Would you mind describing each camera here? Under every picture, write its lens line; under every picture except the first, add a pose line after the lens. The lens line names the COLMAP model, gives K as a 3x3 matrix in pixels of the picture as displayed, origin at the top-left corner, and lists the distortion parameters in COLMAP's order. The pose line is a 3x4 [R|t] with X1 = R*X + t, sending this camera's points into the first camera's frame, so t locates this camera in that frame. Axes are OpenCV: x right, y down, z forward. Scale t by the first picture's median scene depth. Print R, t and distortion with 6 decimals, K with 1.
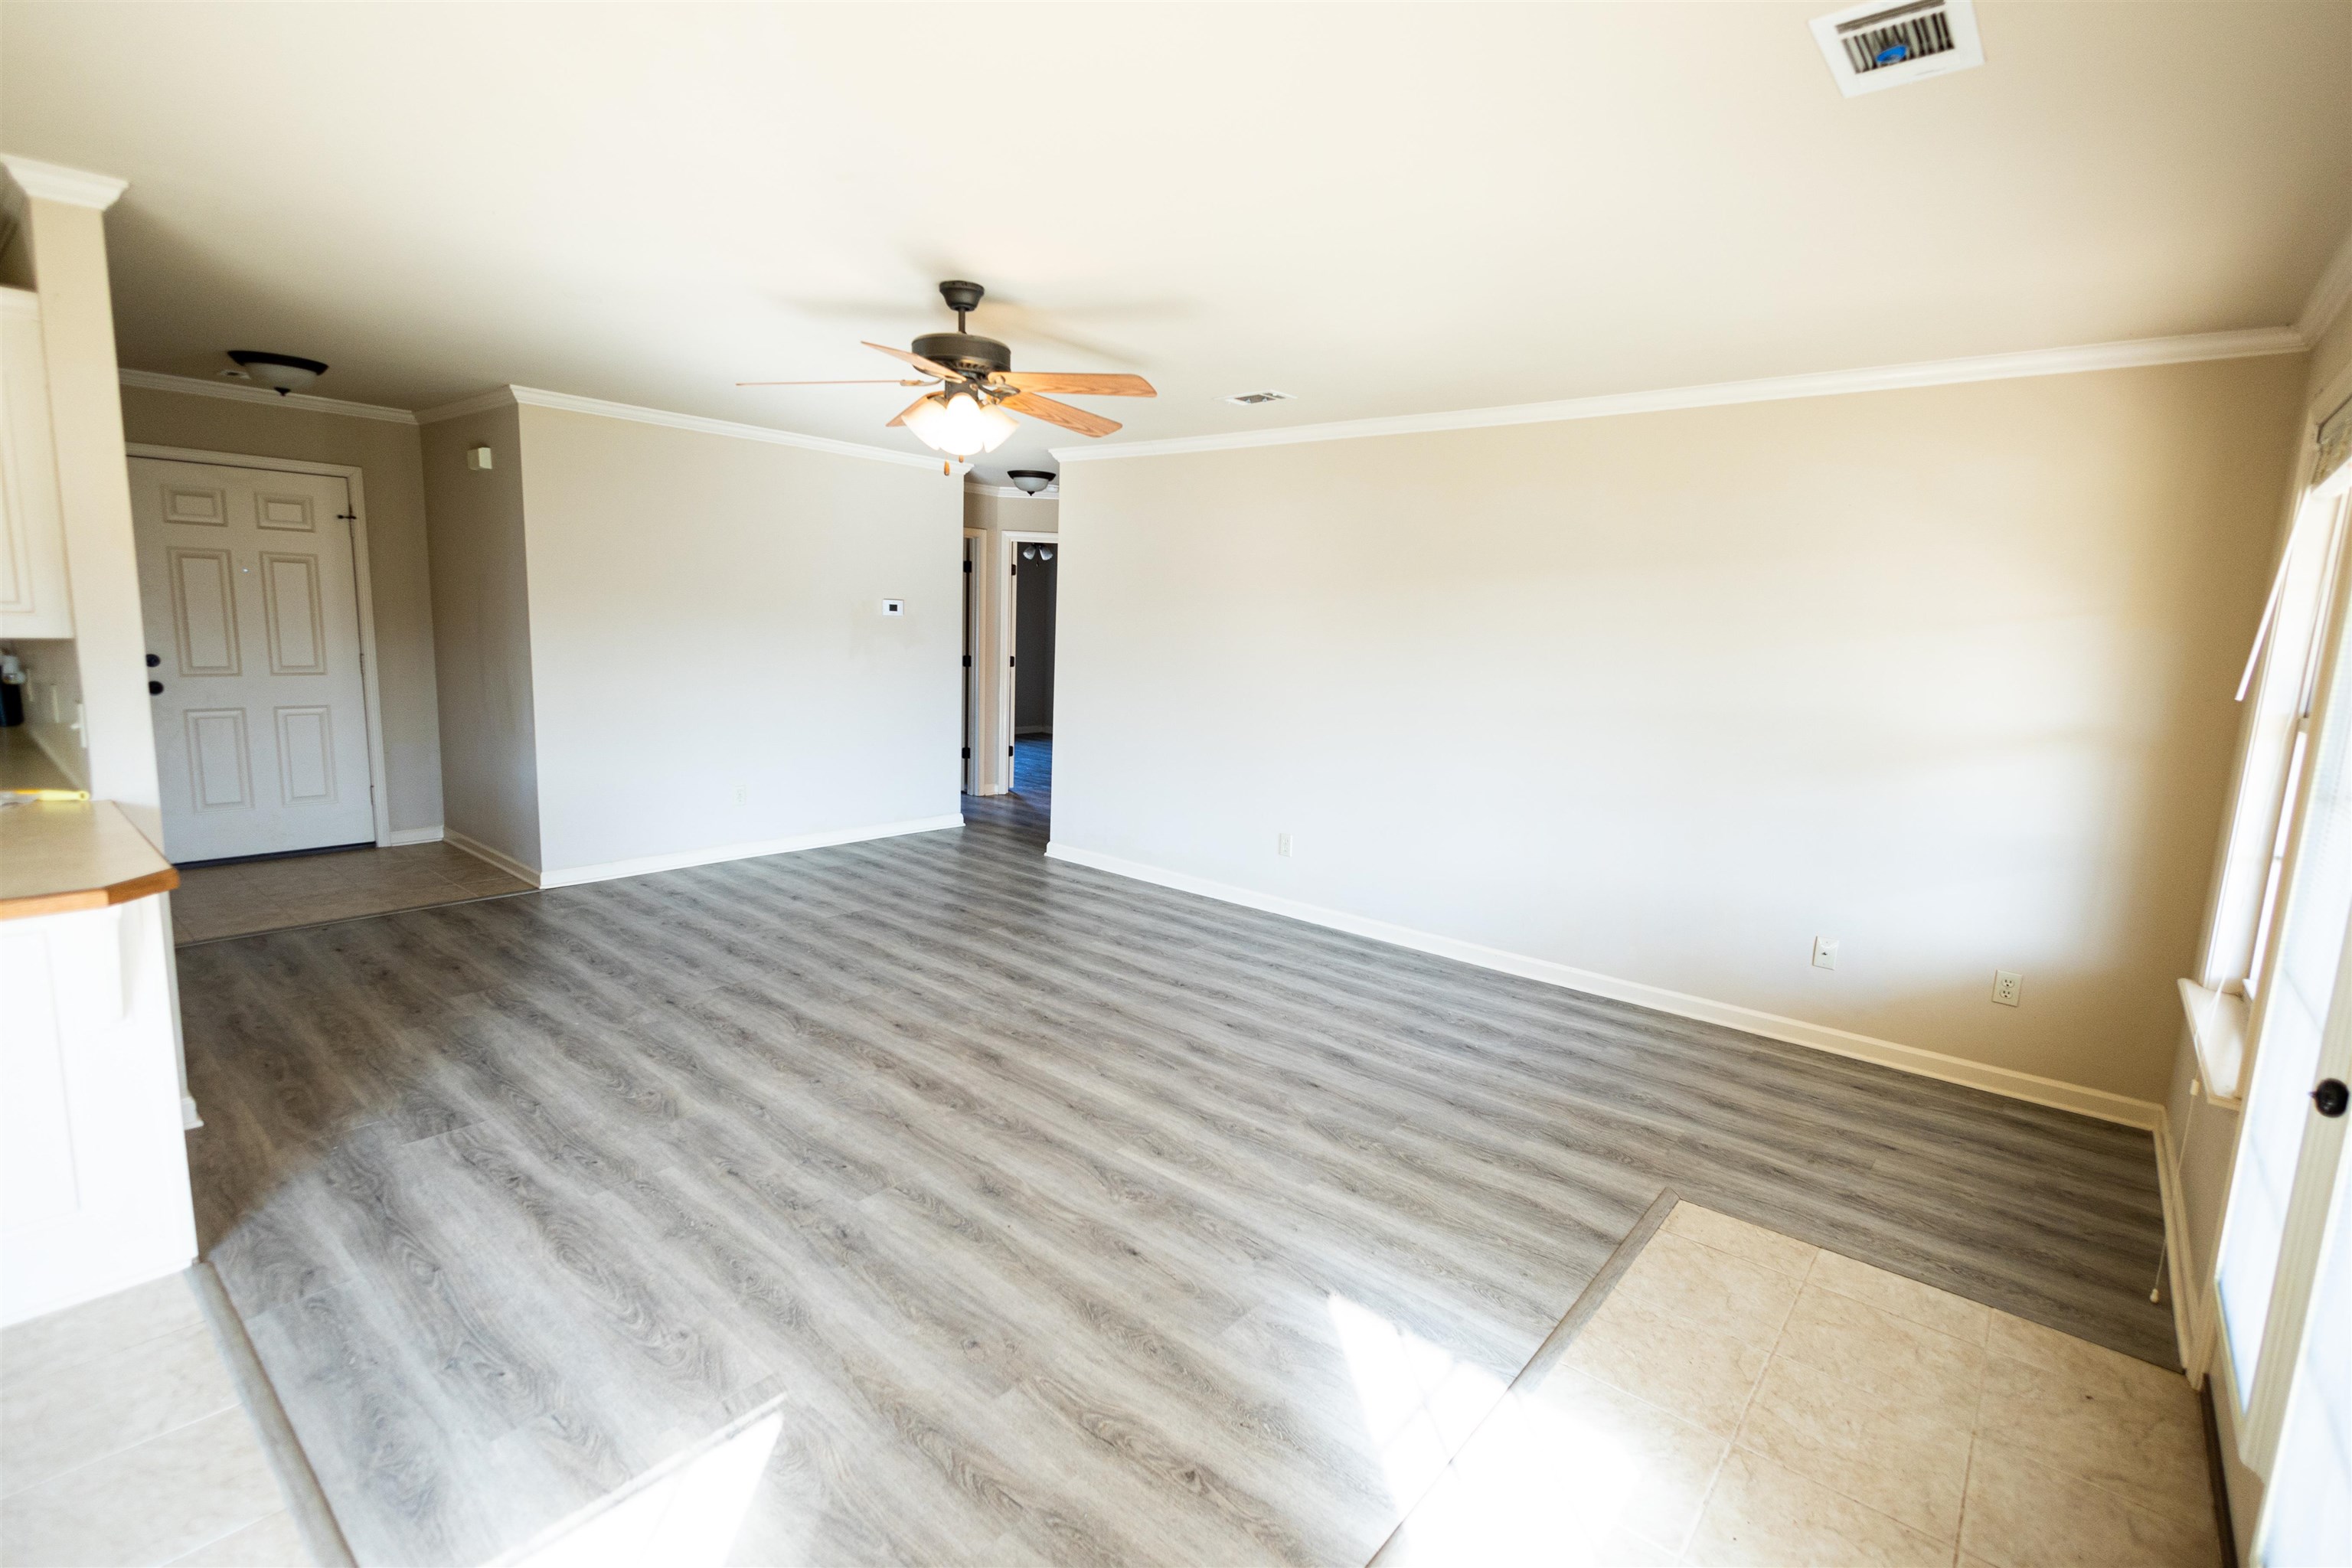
lens RADIAL K [[1083.4, 0, 1173.4], [0, 1083.4, 782.3], [0, 0, 1]] dist [0.014342, -0.004013]
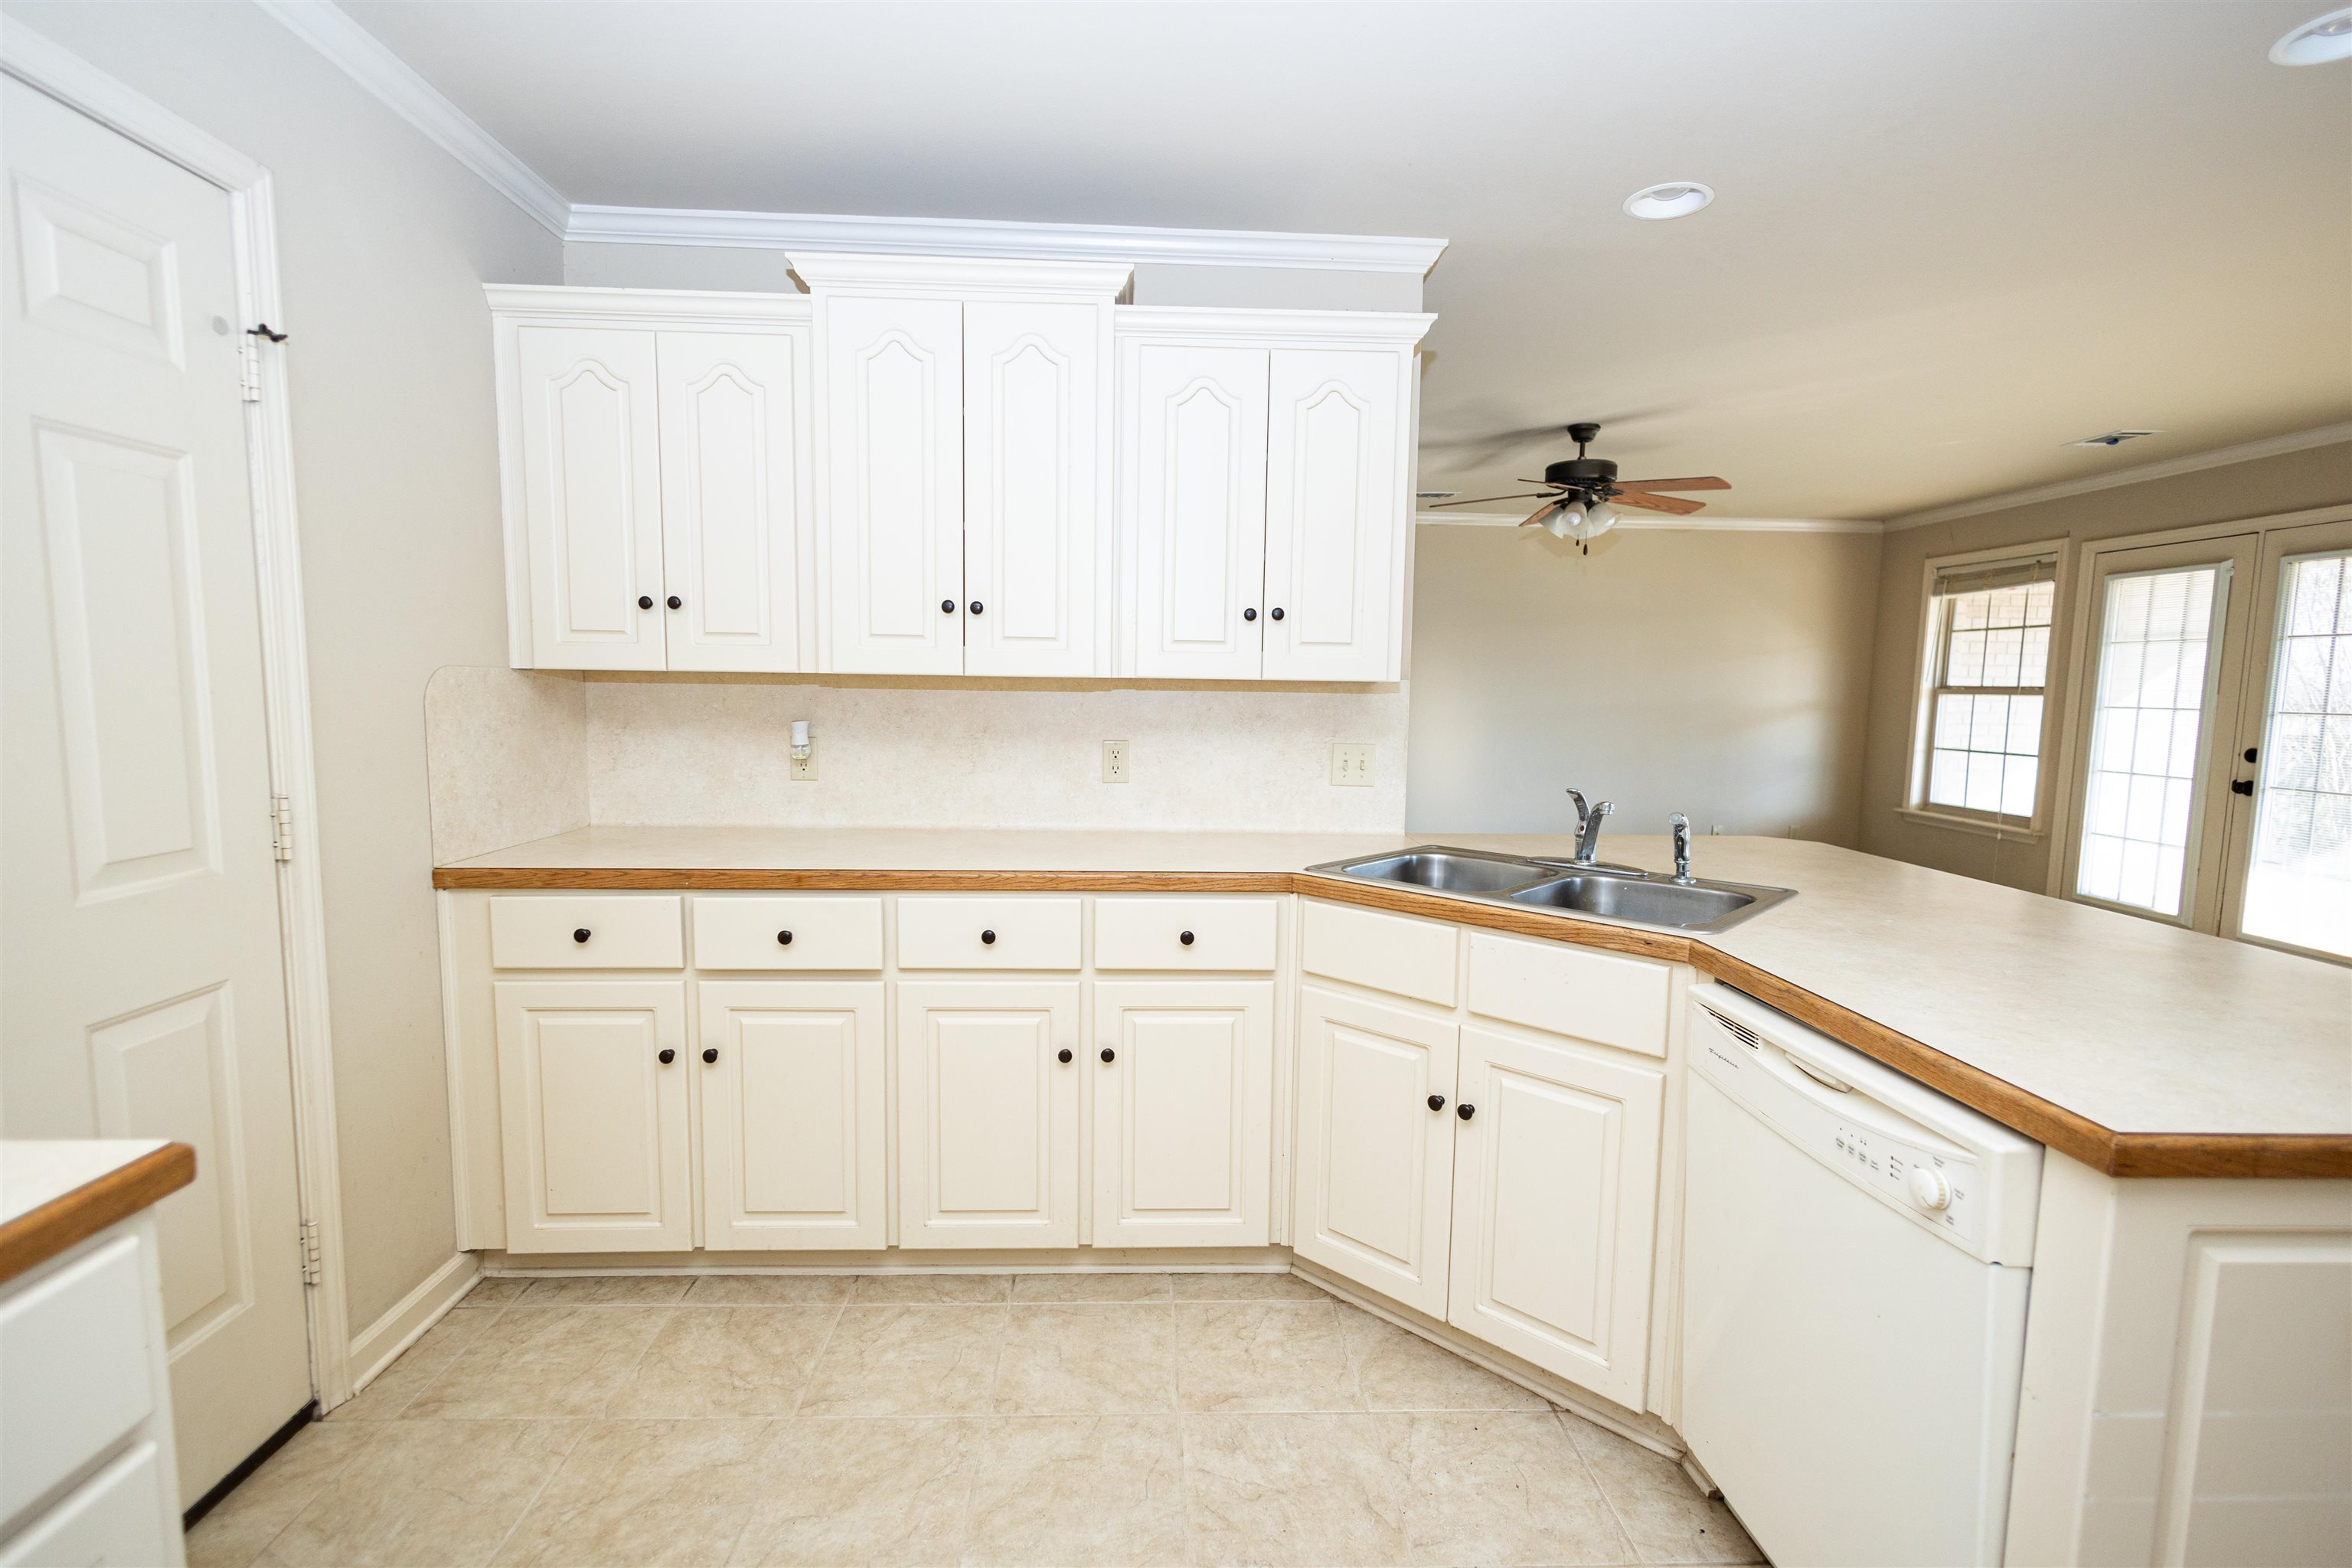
lens RADIAL K [[1083.4, 0, 1168.2], [0, 1083.4, 799.6], [0, 0, 1]] dist [0.014342, -0.004013]
pose [[0.731121, -0.101246, 0.674694, -1.289676], [0.114650, 0.993097, 0.024787, -0.048085], [-0.672546, 0.059232, 0.737681, 0.262567]]
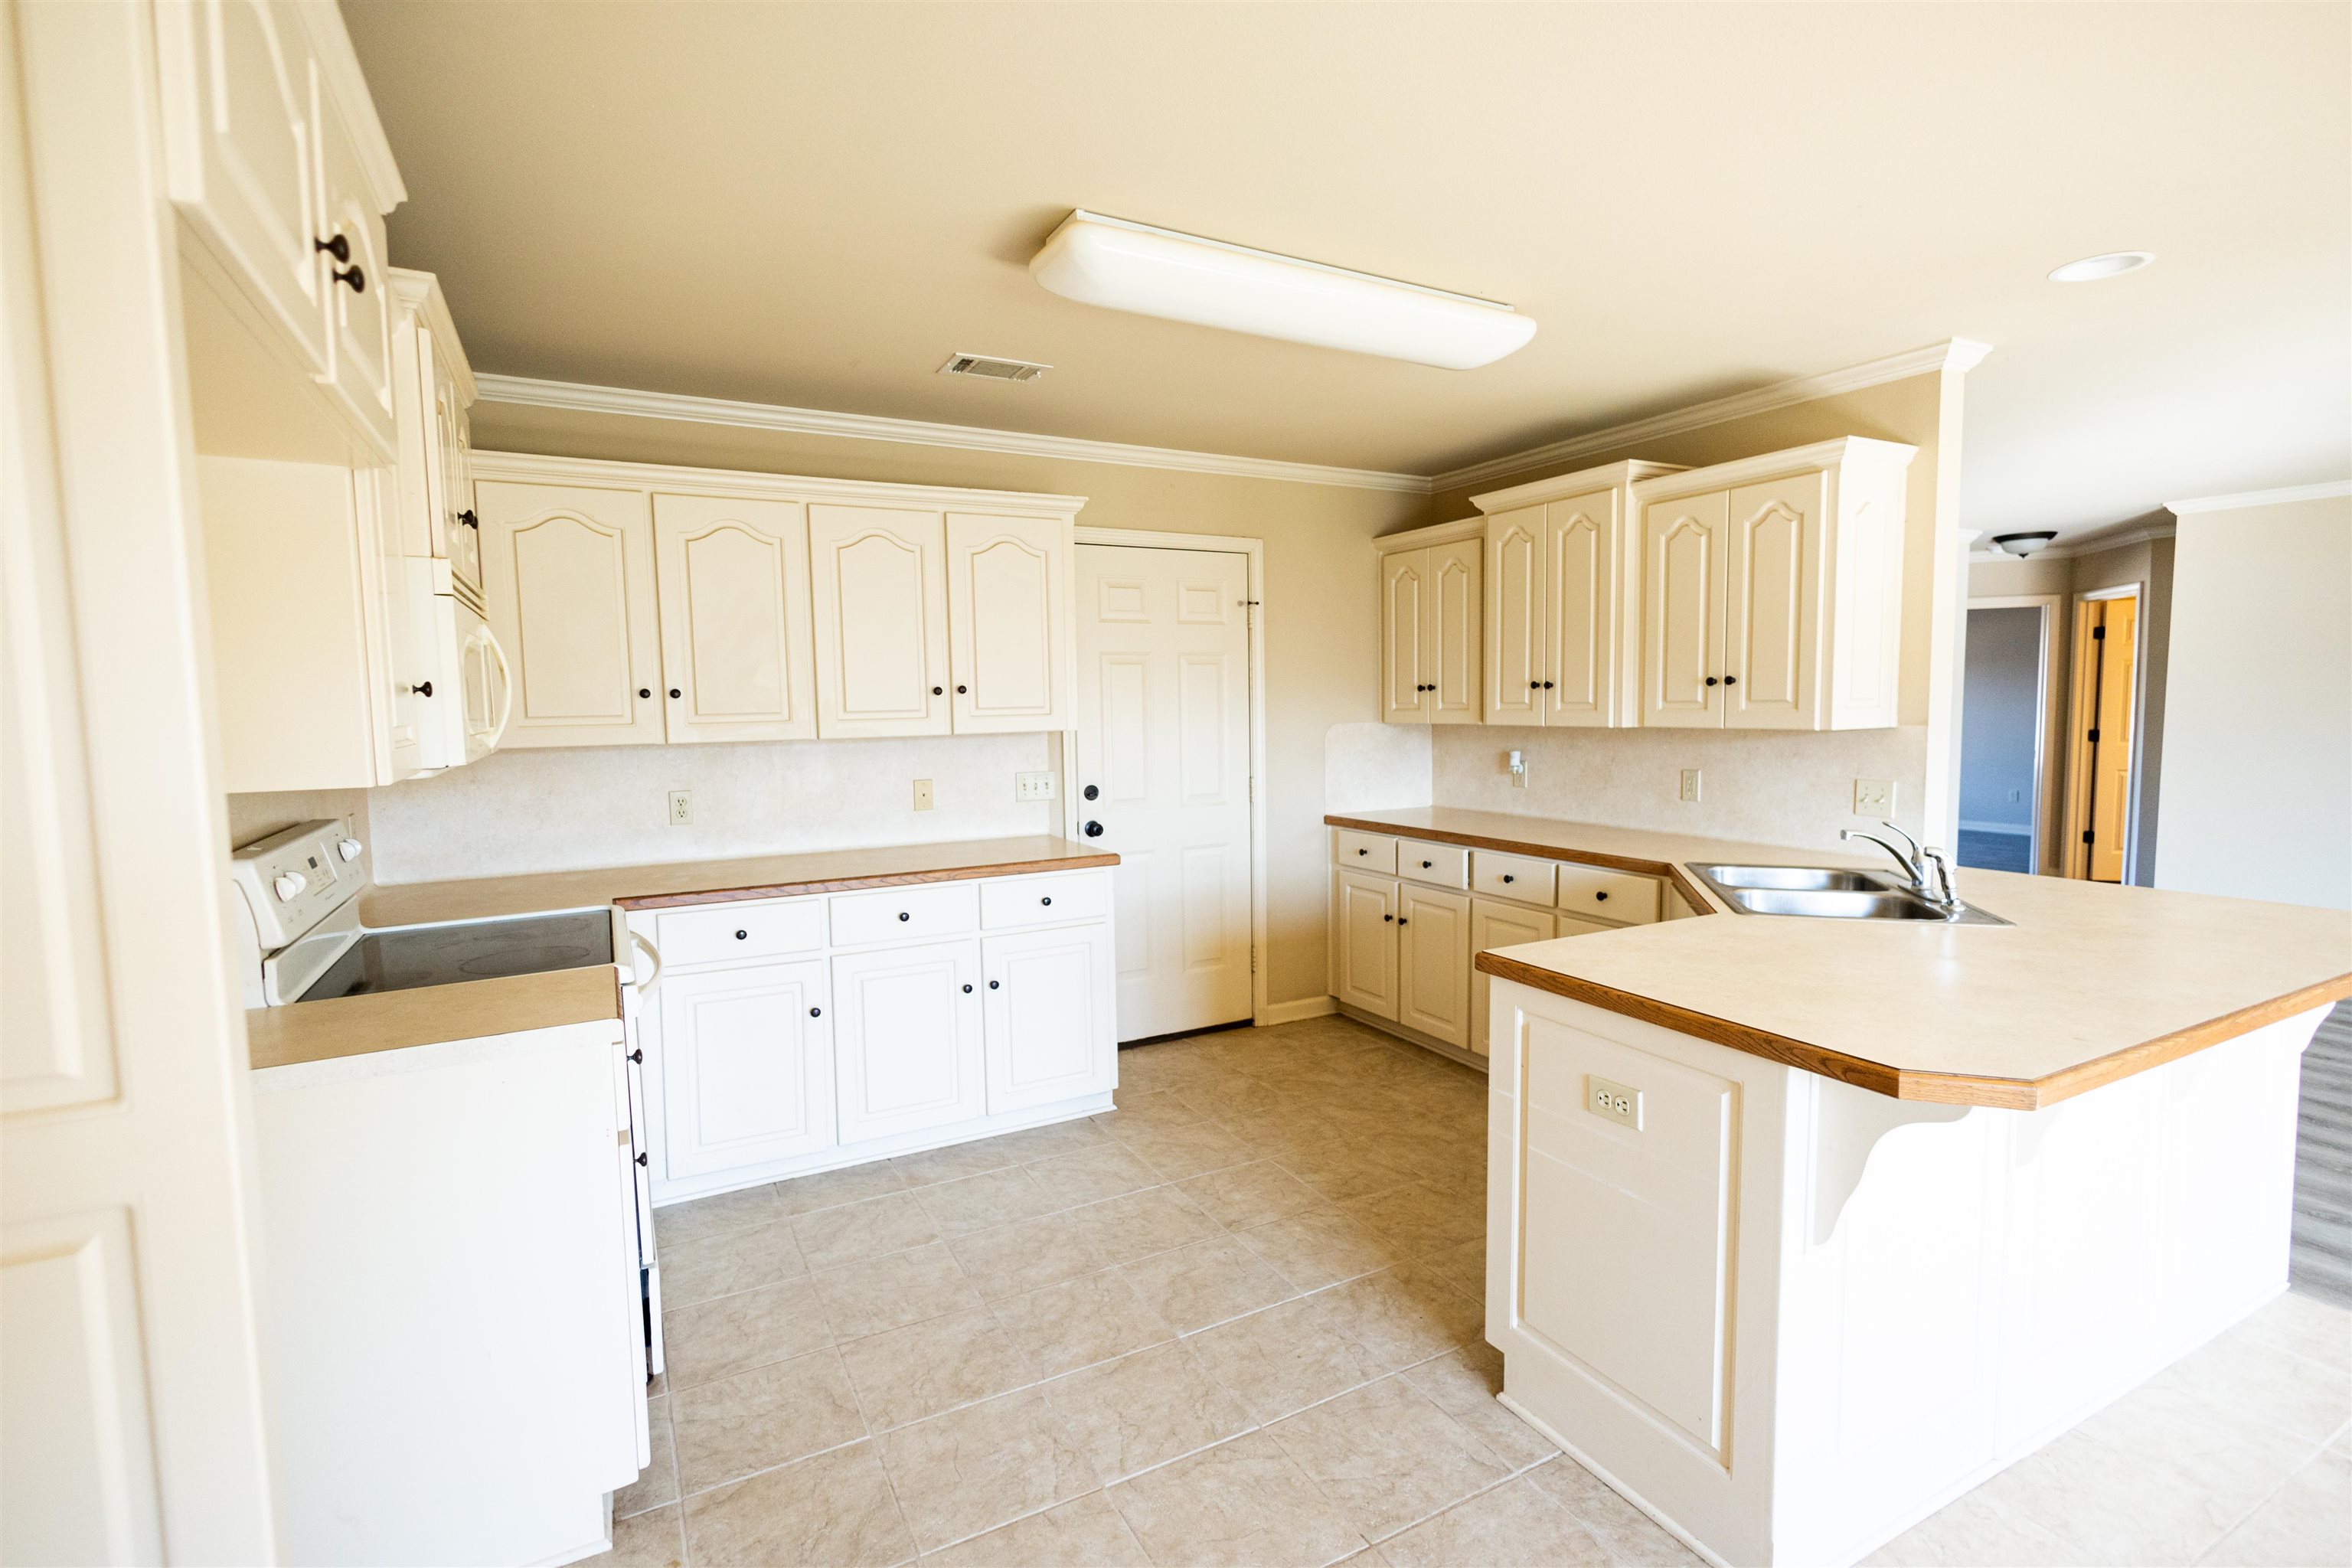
lens RADIAL K [[1083.4, 0, 1163.0], [0, 1083.4, 790.2], [0, 0, 1]] dist [0.014342, -0.004013]
pose [[0.928546, -0.022084, -0.370560, -0.912275], [-0.004634, 0.997461, -0.071058, 0.017140], [0.371189, 0.067698, 0.926086, -0.273368]]
